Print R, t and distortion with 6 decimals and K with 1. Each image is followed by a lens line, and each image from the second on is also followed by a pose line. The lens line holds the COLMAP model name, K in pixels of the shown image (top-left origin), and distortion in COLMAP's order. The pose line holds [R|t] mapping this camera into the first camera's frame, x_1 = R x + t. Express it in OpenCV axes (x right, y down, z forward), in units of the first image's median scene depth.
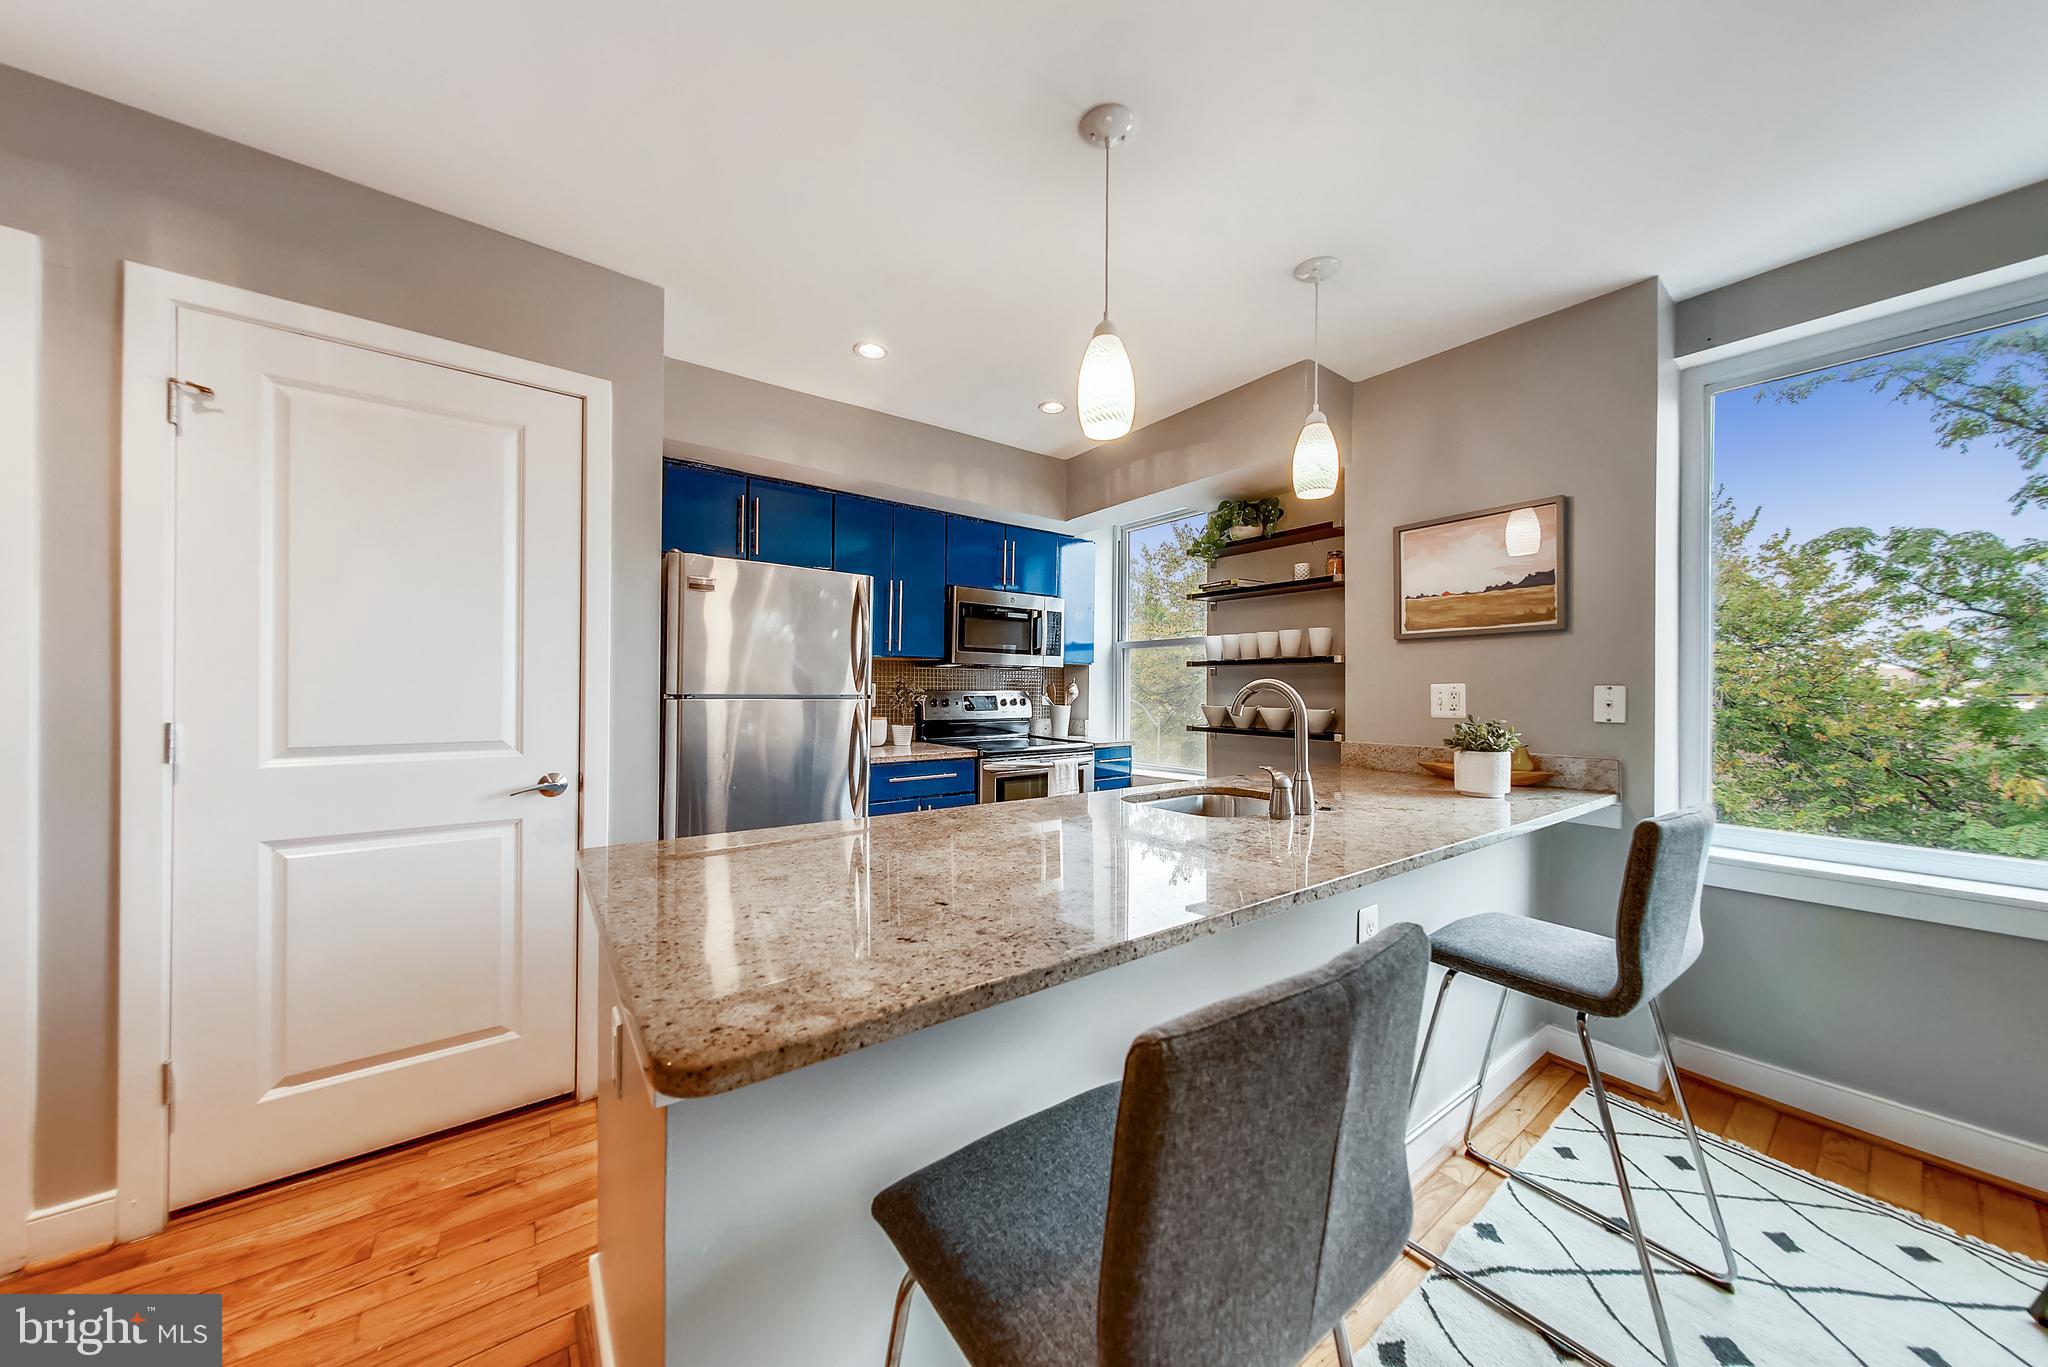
lens RADIAL K [[694.1, 0, 1025.3], [0, 694.1, 685.6], [0, 0, 1]] dist [0.004217, 0.000130]
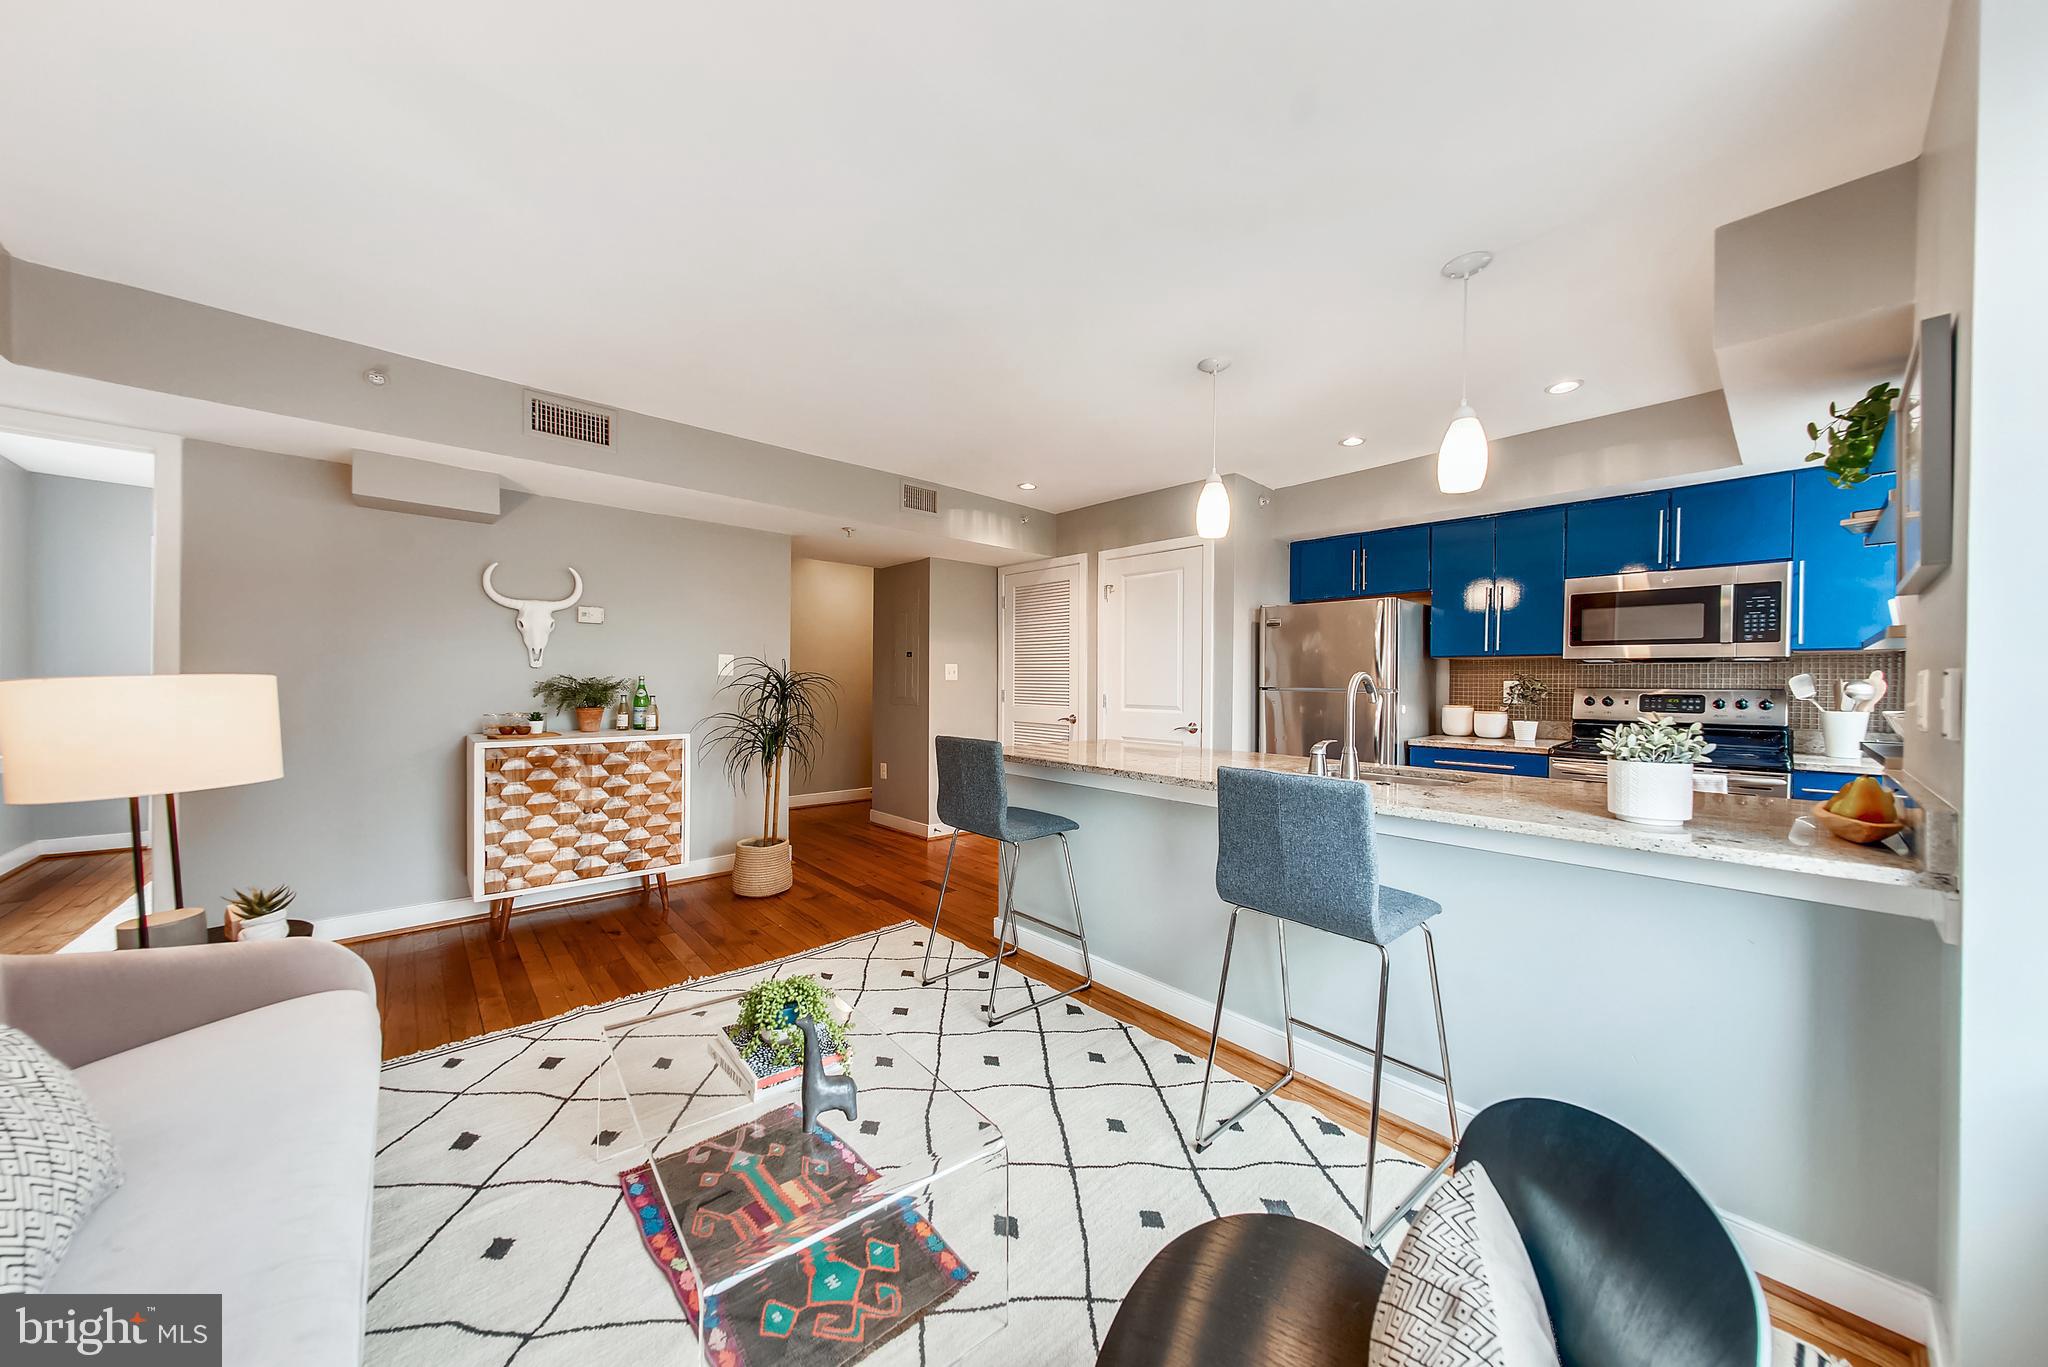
lens RADIAL K [[694.1, 0, 1020.8], [0, 694.1, 683.2], [0, 0, 1]] dist [0.004217, 0.000130]
pose [[0.084598, -0.006001, -0.996397, 0.861467], [-0.004824, 0.999968, -0.006432, 0.011919], [0.996403, 0.005351, 0.084566, 0.170313]]
